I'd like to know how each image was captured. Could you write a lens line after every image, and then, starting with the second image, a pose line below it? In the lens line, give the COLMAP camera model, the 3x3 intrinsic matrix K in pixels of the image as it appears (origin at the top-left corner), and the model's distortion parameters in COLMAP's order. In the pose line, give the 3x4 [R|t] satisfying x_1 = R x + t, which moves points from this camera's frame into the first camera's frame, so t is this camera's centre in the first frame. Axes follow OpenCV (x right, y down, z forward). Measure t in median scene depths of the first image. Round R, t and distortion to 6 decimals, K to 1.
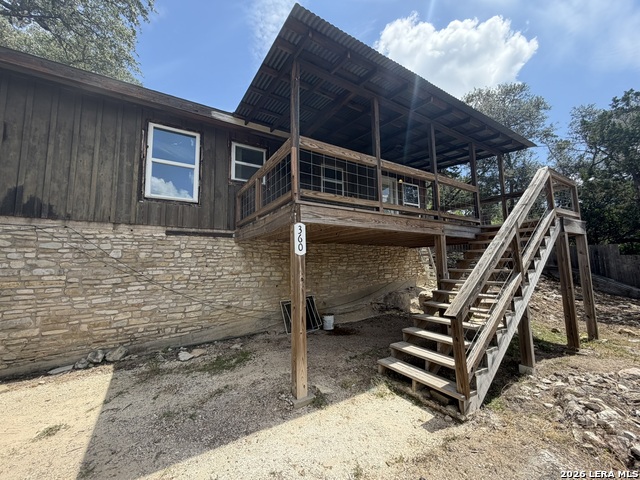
lens RADIAL K [[257.7, 0, 316.9], [0, 257.7, 239.8], [0, 0, 1]] dist [-0.003068, 0.000033]
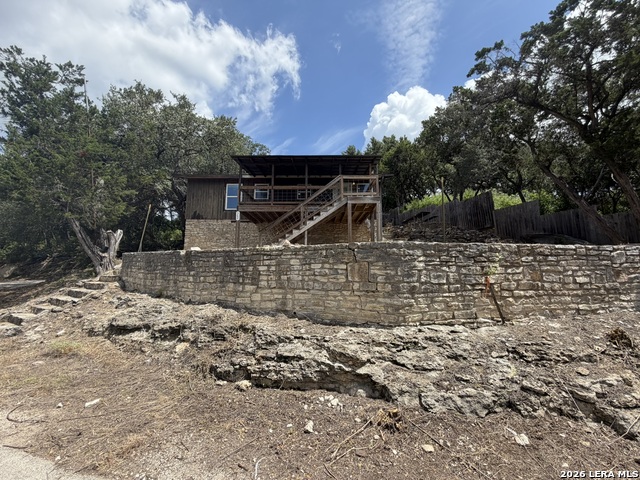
lens RADIAL K [[257.4, 0, 317.1], [0, 257.4, 238.5], [0, 0, 1]] dist [-0.001242, -0.000535]
pose [[0.843731, -0.054069, -0.534035, 1.843889], [0.037772, 0.998428, -0.041411, 0.336633], [0.535435, 0.014768, 0.844447, -0.946494]]
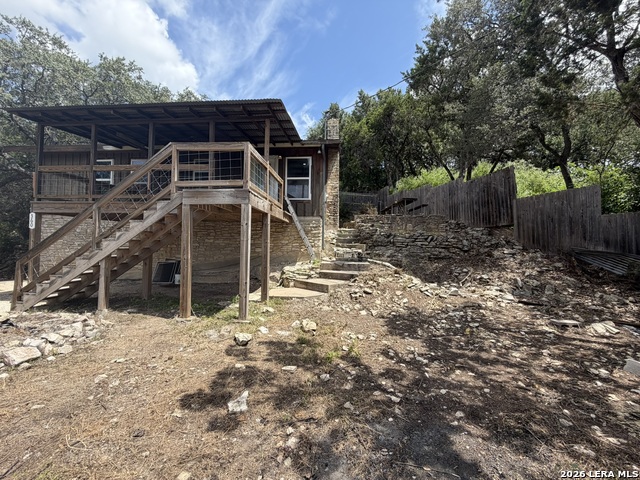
lens RADIAL K [[257.9, 0, 318.4], [0, 257.9, 243.1], [0, 0, 1]] dist [-0.006238, 0.000001]
pose [[0.809293, 0.016745, -0.587167, 1.949752], [0.036483, 0.996231, 0.078695, 0.063467], [0.586271, -0.085109, 0.805632, 0.468995]]
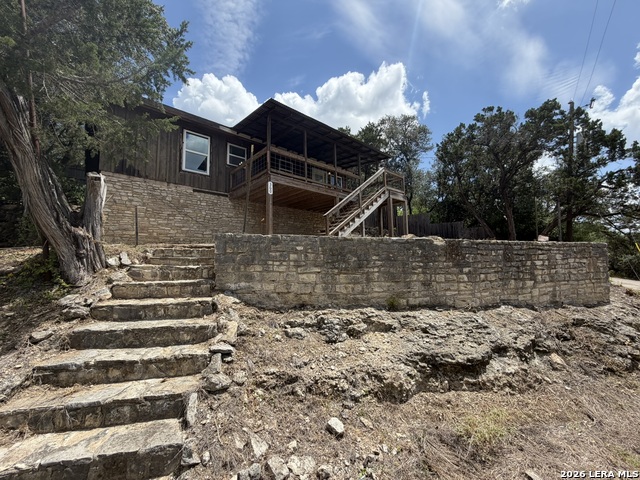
lens RADIAL K [[257.7, 0, 316.9], [0, 257.7, 239.8], [0, 0, 1]] dist [-0.003068, 0.000033]
pose [[0.985030, 0.017563, 0.171486, -0.028384], [-0.019087, 0.999792, 0.007242, 0.321999], [-0.171323, -0.010407, 0.985160, -1.053219]]
